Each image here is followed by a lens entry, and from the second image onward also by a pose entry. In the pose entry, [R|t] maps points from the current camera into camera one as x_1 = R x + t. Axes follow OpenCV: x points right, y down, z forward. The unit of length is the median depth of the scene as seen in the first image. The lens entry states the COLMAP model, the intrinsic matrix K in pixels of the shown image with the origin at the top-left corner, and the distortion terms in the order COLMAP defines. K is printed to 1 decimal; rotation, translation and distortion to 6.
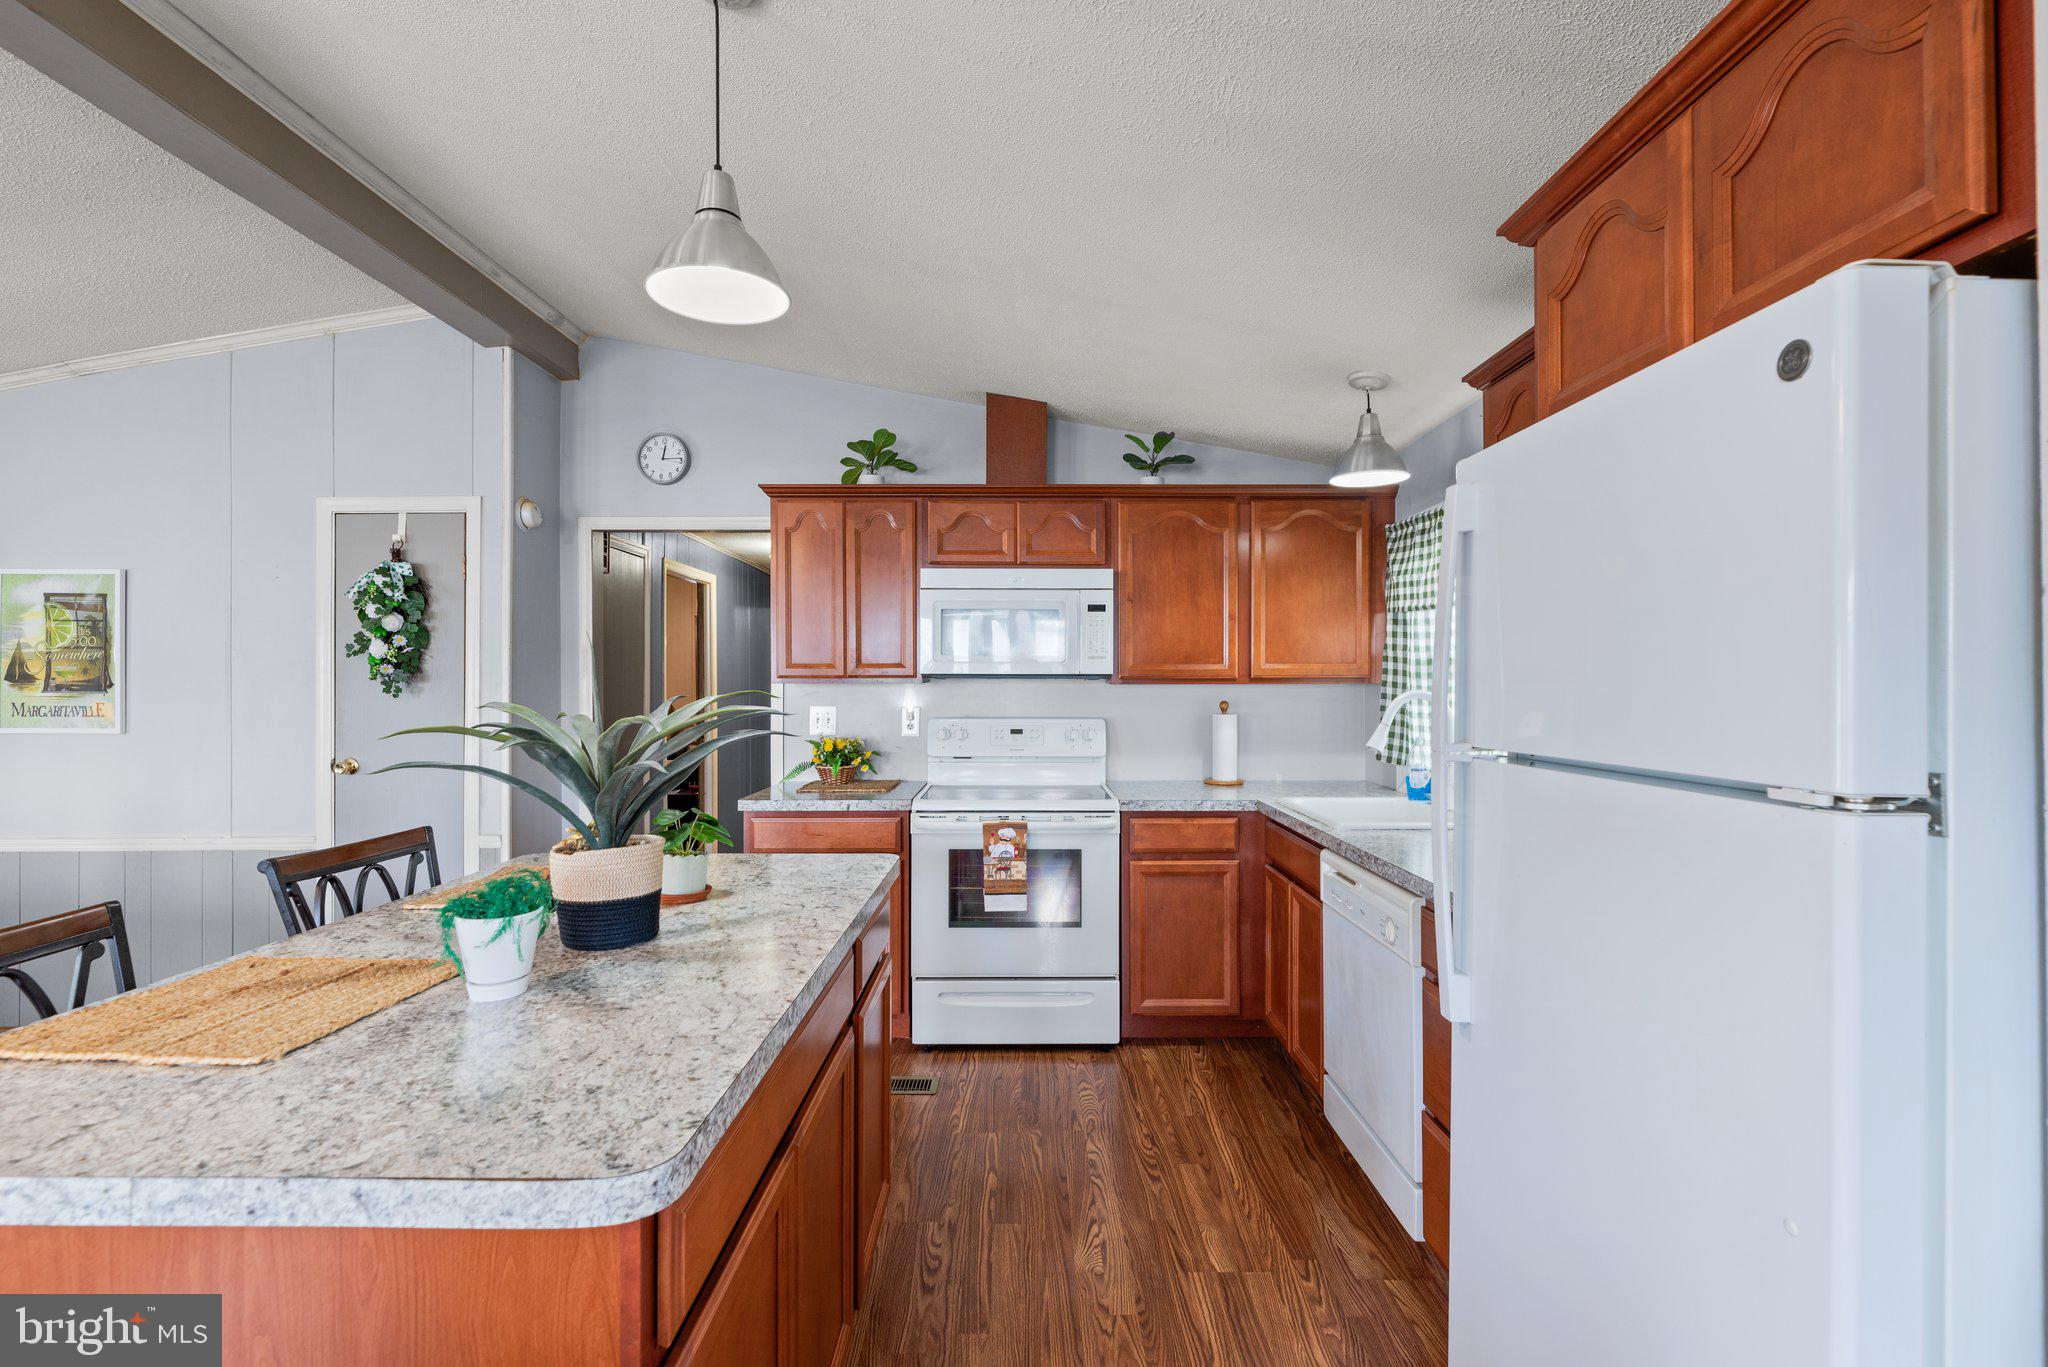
lens RADIAL K [[907.1, 0, 1029.3], [0, 907.1, 683.8], [0, 0, 1]] dist [-0.000607, 0.000422]
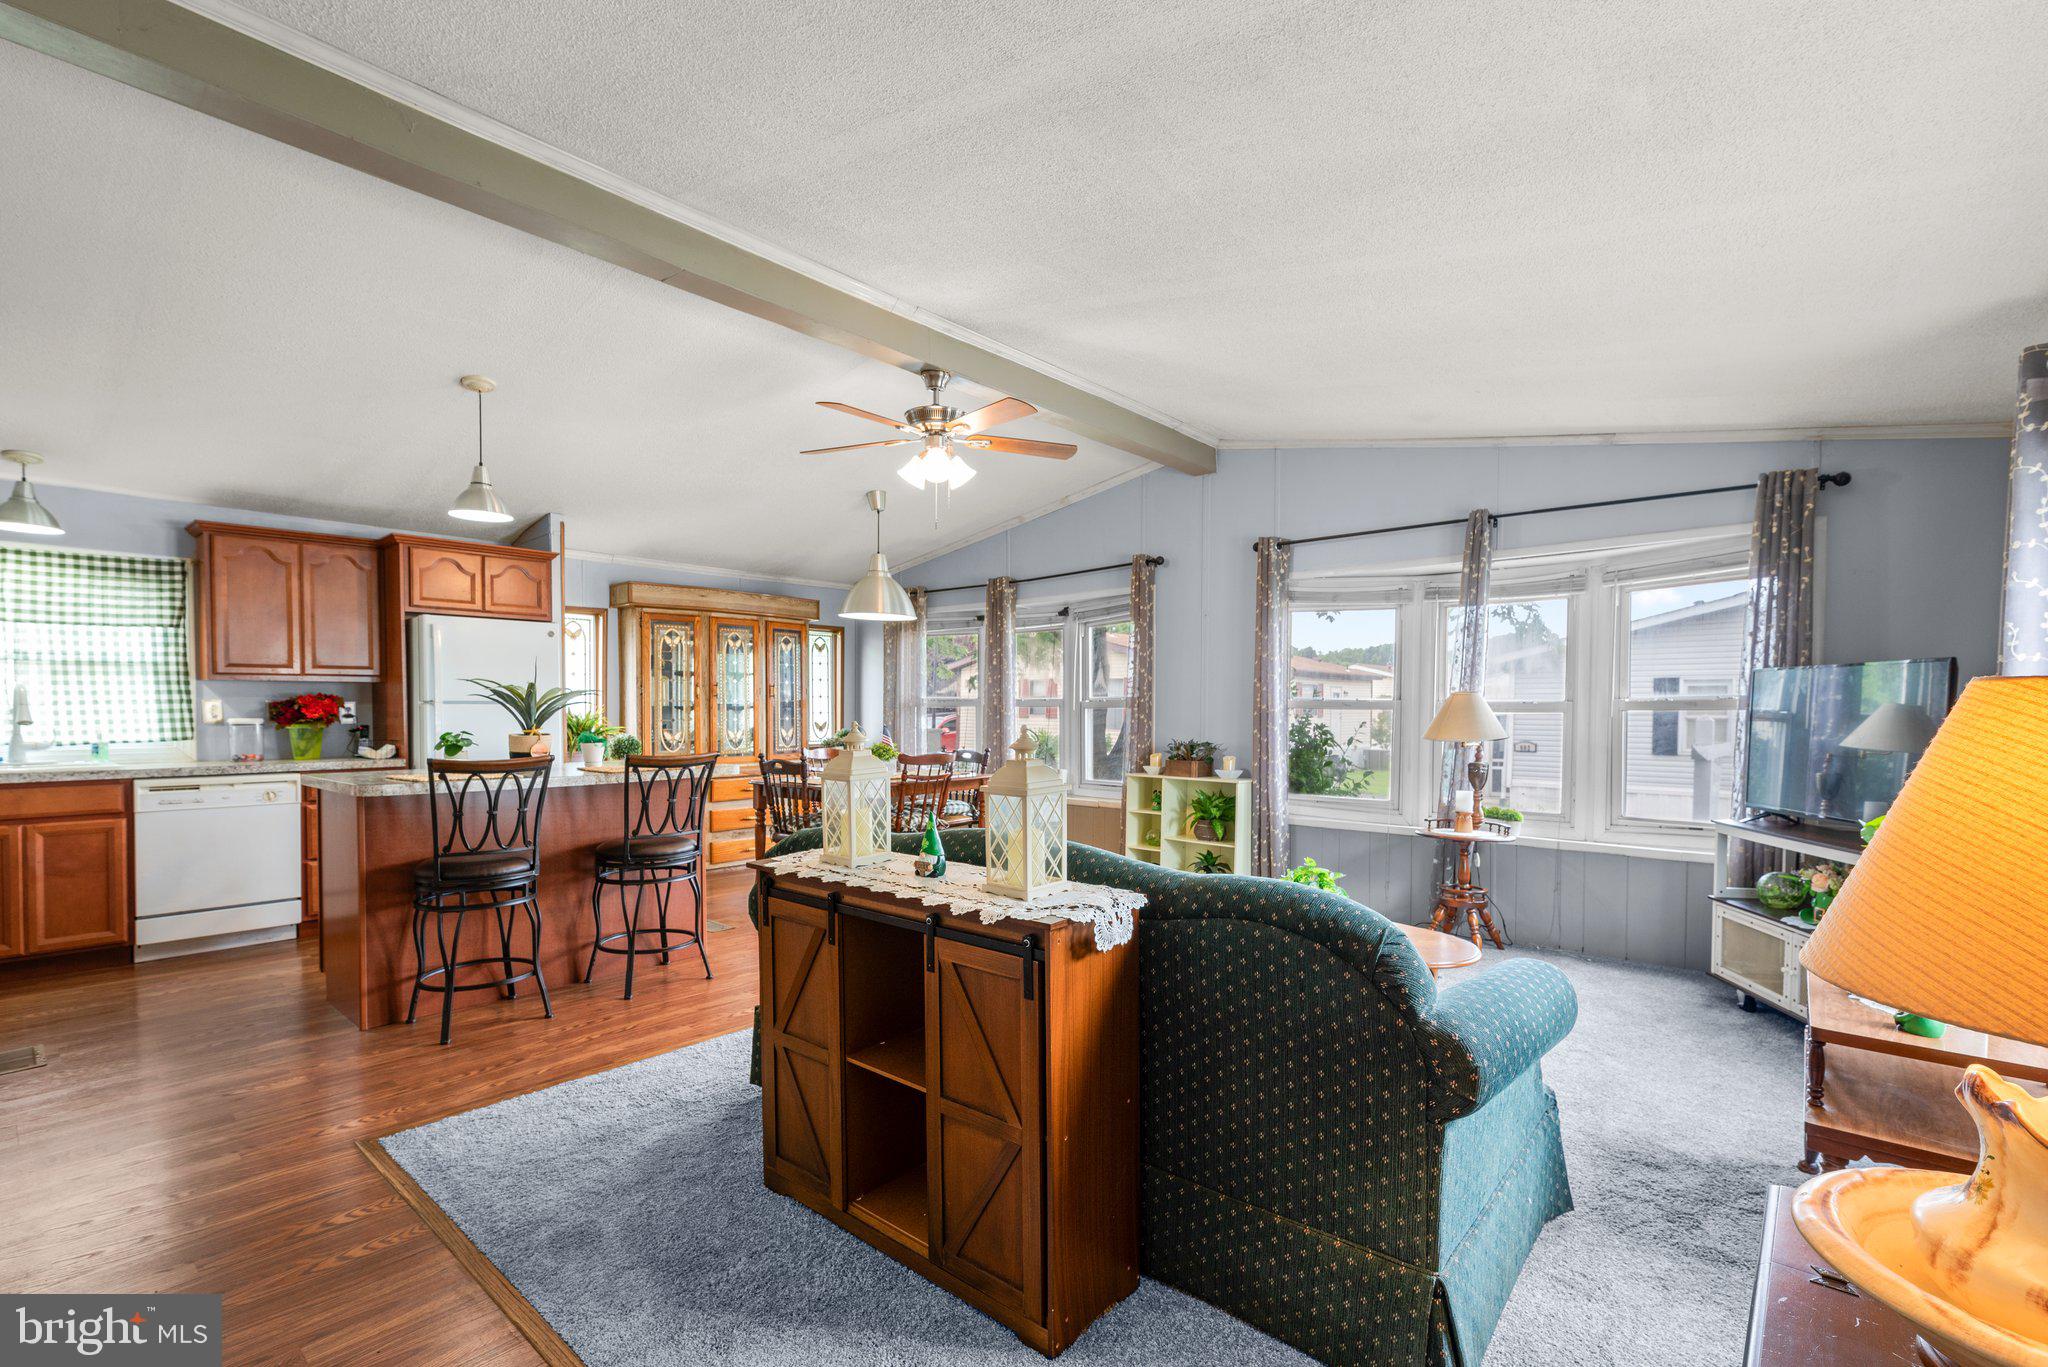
lens RADIAL K [[907.1, 0, 1028.1], [0, 907.1, 724.3], [0, 0, 1]] dist [-0.000607, 0.000422]
pose [[-0.752609, -0.008076, 0.658418, -1.392327], [0.000549, 0.999917, 0.012892, 0.046535], [-0.658467, 0.010064, -0.752542, 0.852650]]
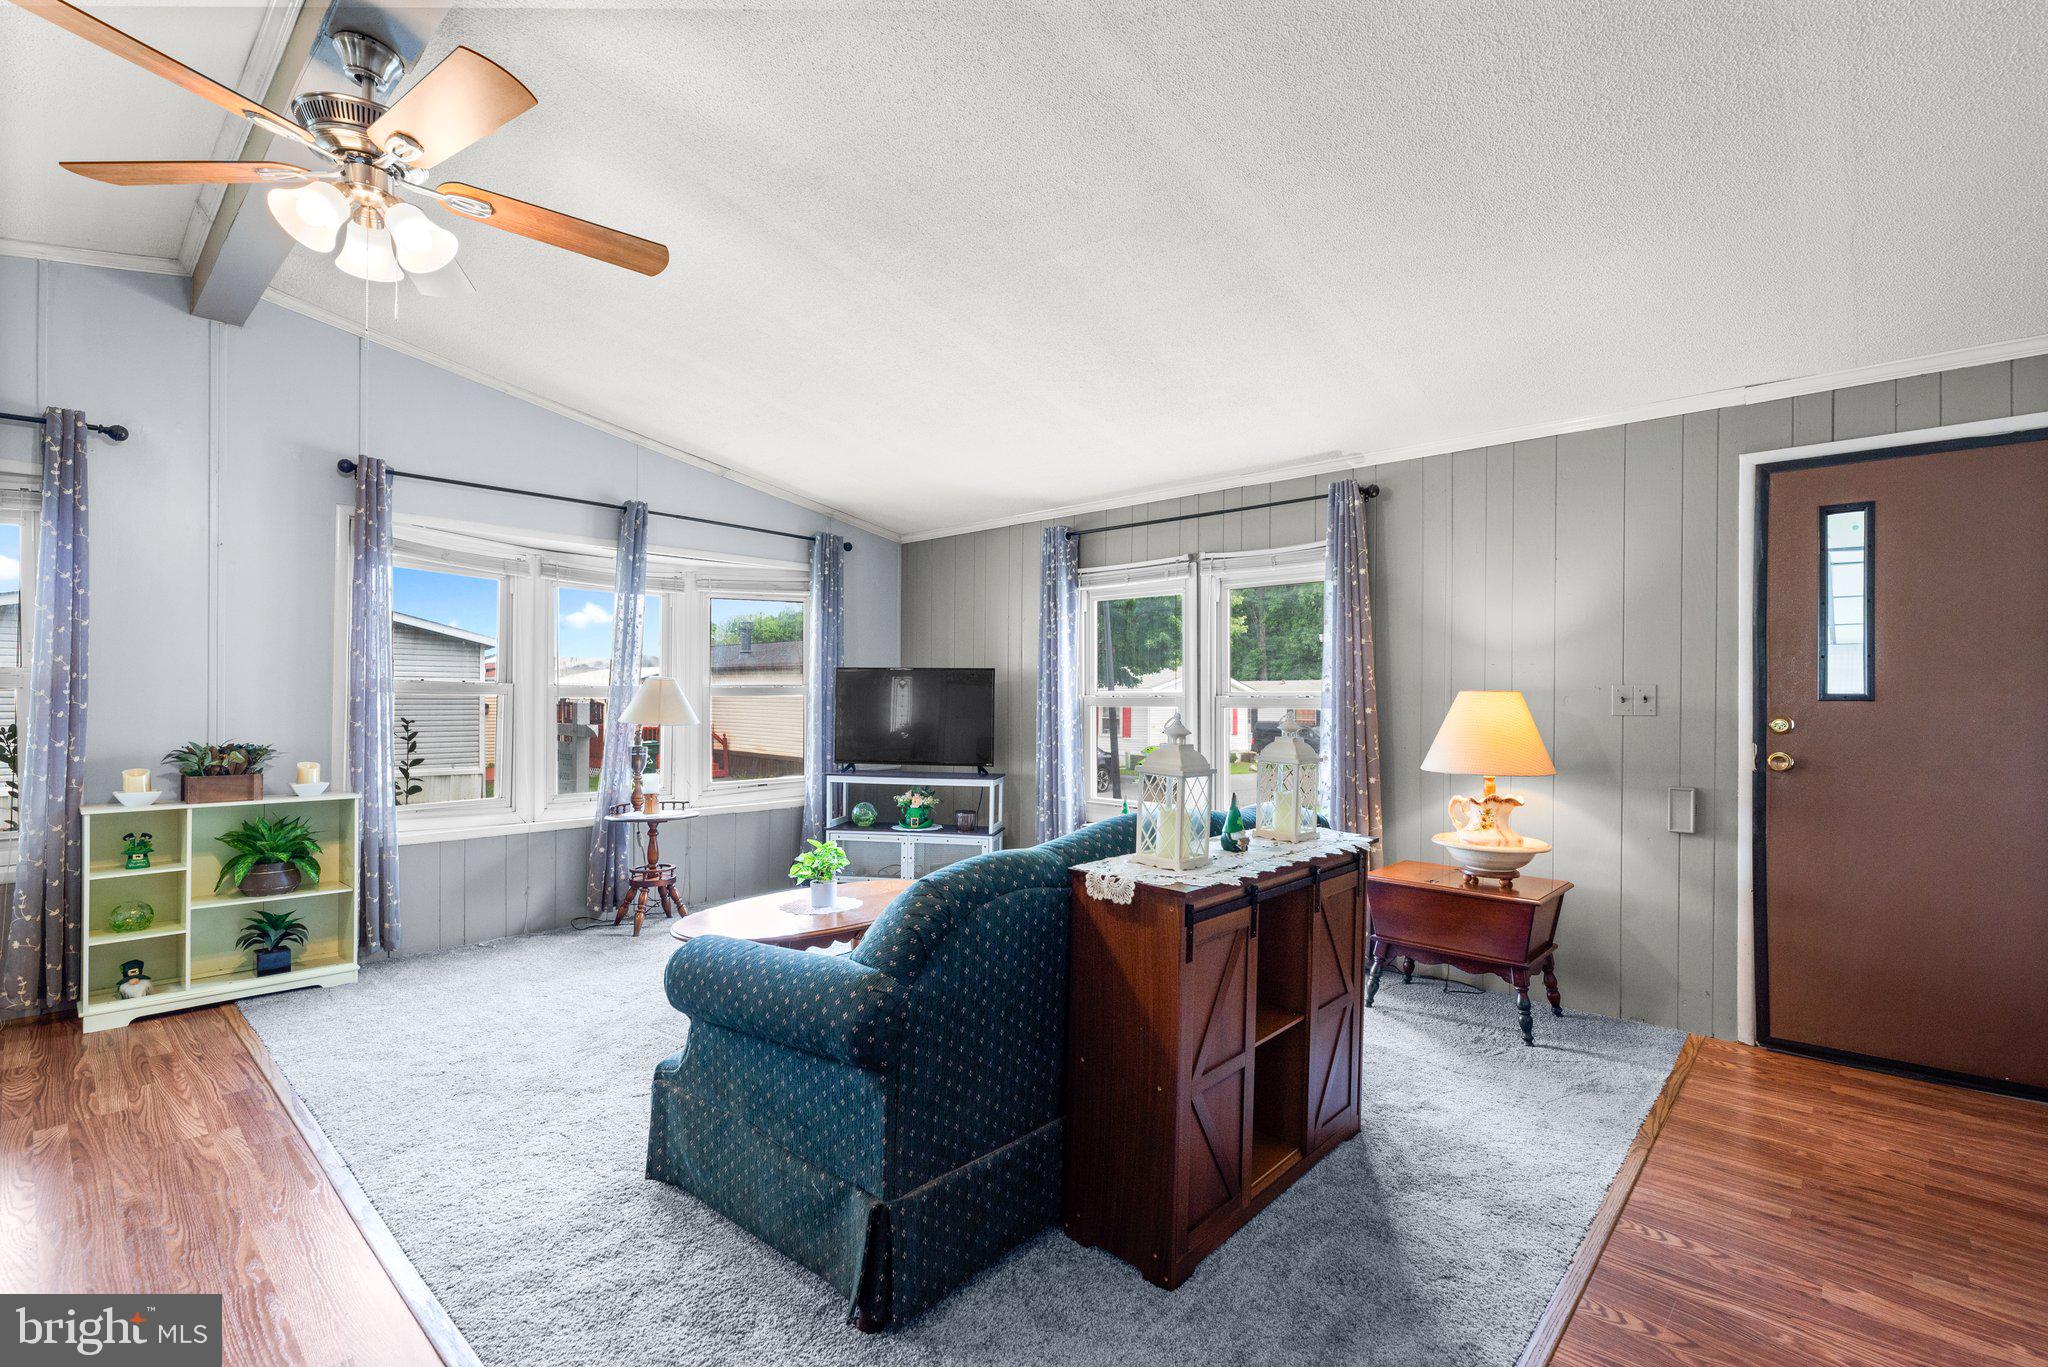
lens RADIAL K [[907.1, 0, 1028.7], [0, 907.1, 702.1], [0, 0, 1]] dist [-0.000607, 0.000422]
pose [[-0.678730, 0.003566, -0.734379, -0.429624], [-0.001654, 0.999978, 0.006385, 0.042744], [0.734386, 0.005548, -0.678709, 0.785954]]
